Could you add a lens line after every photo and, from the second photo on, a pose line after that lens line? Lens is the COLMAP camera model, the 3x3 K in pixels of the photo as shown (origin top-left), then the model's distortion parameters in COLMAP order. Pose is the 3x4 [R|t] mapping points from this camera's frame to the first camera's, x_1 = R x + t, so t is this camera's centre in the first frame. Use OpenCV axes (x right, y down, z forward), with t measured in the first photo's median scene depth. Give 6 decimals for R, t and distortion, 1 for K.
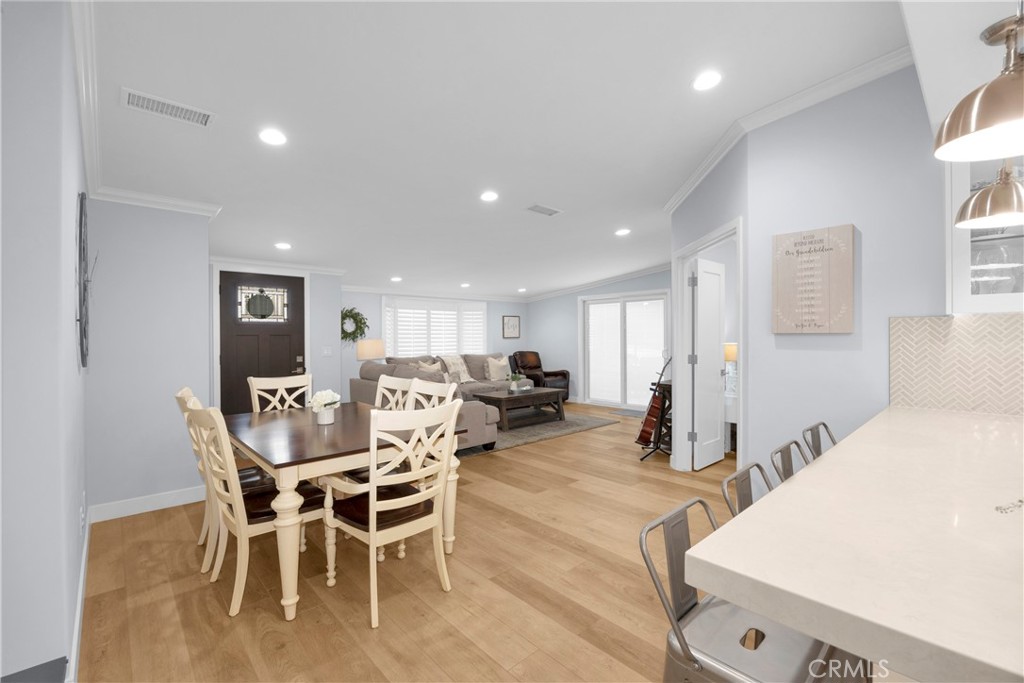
lens RADIAL K [[446.8, 0, 520.8], [0, 446.8, 336.2], [0, 0, 1]] dist [-0.014644, 0.001047]
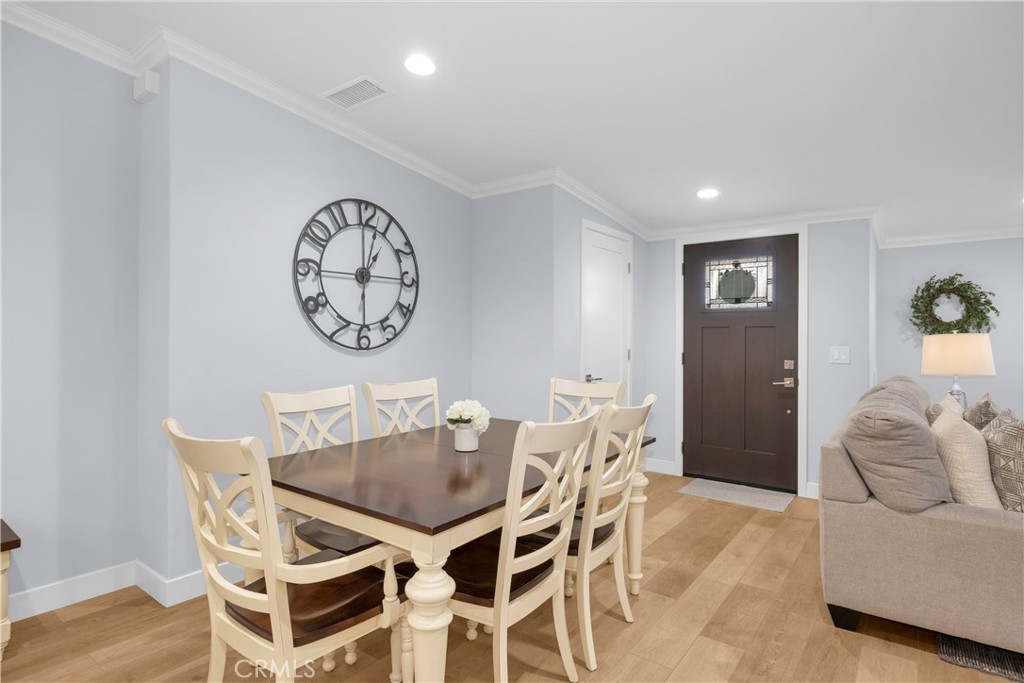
lens RADIAL K [[530.5, 0, 511.4], [0, 530.5, 344.6], [0, 0, 1]] dist [0.005145, 0.000350]
pose [[0.169662, 0.013198, -0.985414, 0.191716], [-0.007158, 0.999900, 0.012160, 0.018490], [0.985476, 0.004990, 0.169740, 0.522508]]
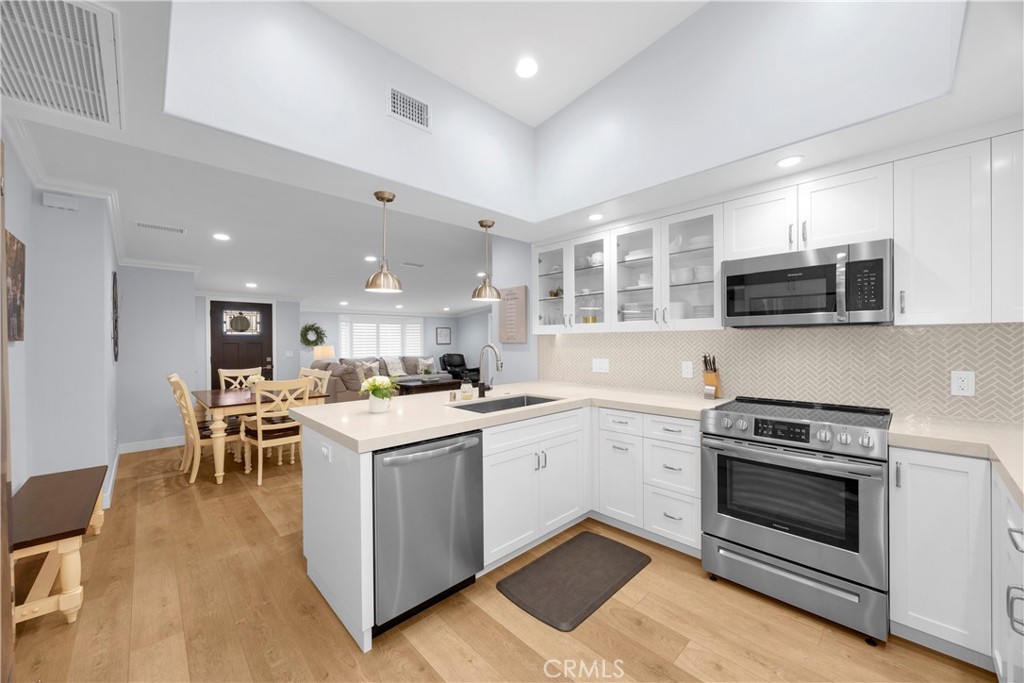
lens RADIAL K [[388.8, 0, 518.1], [0, 388.8, 341.6], [0, 0, 1]] dist [-0.003293, -0.000742]
pose [[0.999801, -0.003065, 0.019687, 0.326198], [0.003062, 0.999995, 0.000177, -0.005341], [-0.019687, -0.000117, 0.999806, -0.323065]]
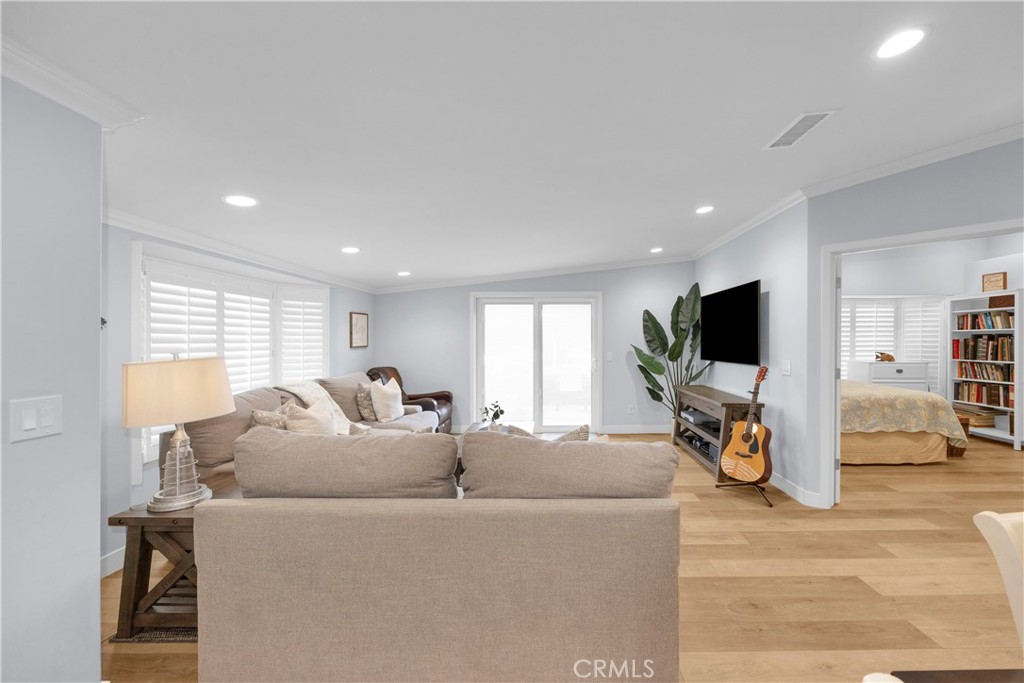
lens RADIAL K [[388.8, 0, 522.2], [0, 388.8, 344.2], [0, 0, 1]] dist [-0.003293, -0.000742]
pose [[0.684910, -0.002472, 0.728624, -0.483893], [-0.002004, 0.999984, 0.005277, -0.006426], [-0.728625, -0.005074, 0.684894, 0.793260]]
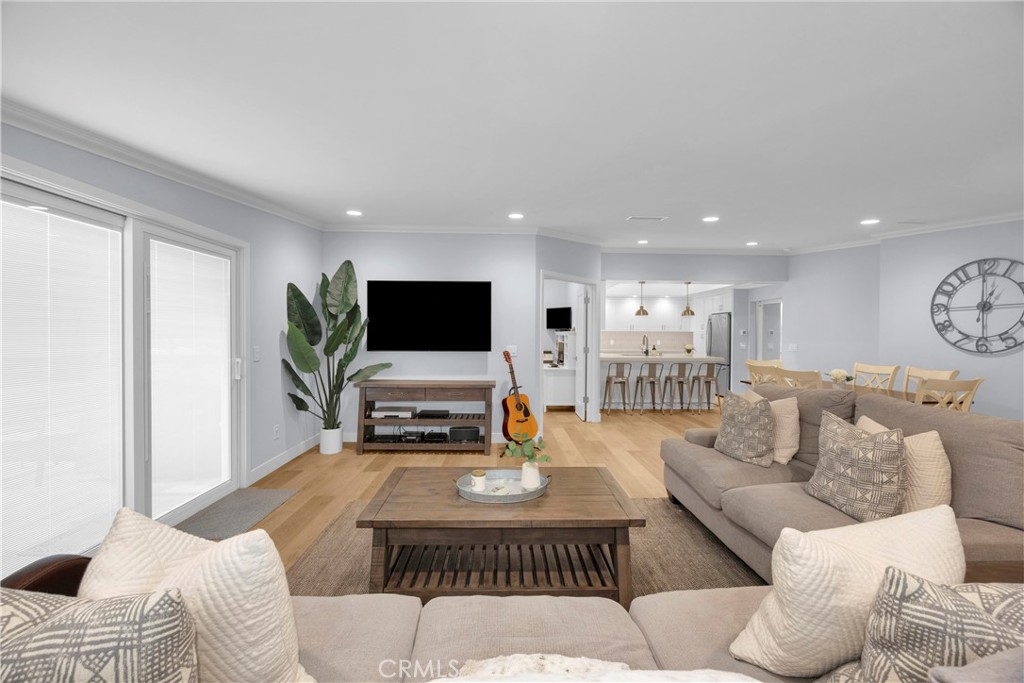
lens RADIAL K [[388.8, 0, 512.7], [0, 388.8, 341.2], [0, 0, 1]] dist [-0.003293, -0.000742]
pose [[-0.747318, -0.016320, 0.664267, -0.278075], [-0.002307, 0.999756, 0.021966, -0.002634], [-0.664463, 0.014883, -0.747173, 1.585213]]
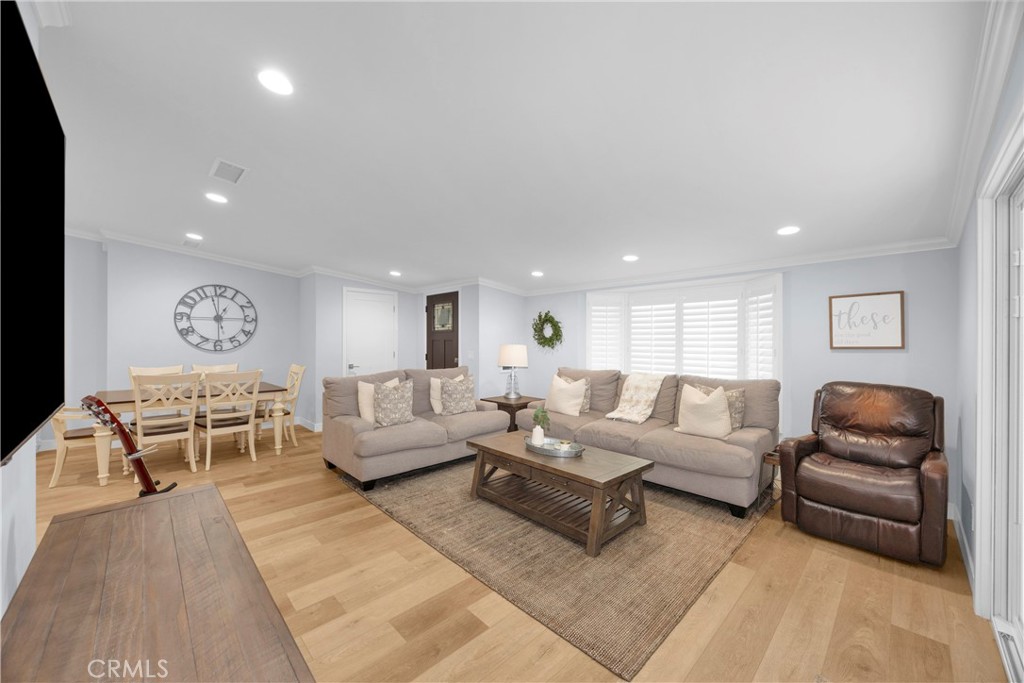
lens RADIAL K [[388.8, 0, 511.3], [0, 388.8, 346.0], [0, 0, 1]] dist [-0.003293, -0.000742]
pose [[0.009826, 0.008156, -0.999918, 0.581997], [-0.009646, 0.999921, 0.008061, 0.003729], [0.999905, 0.009566, 0.009904, 1.224887]]
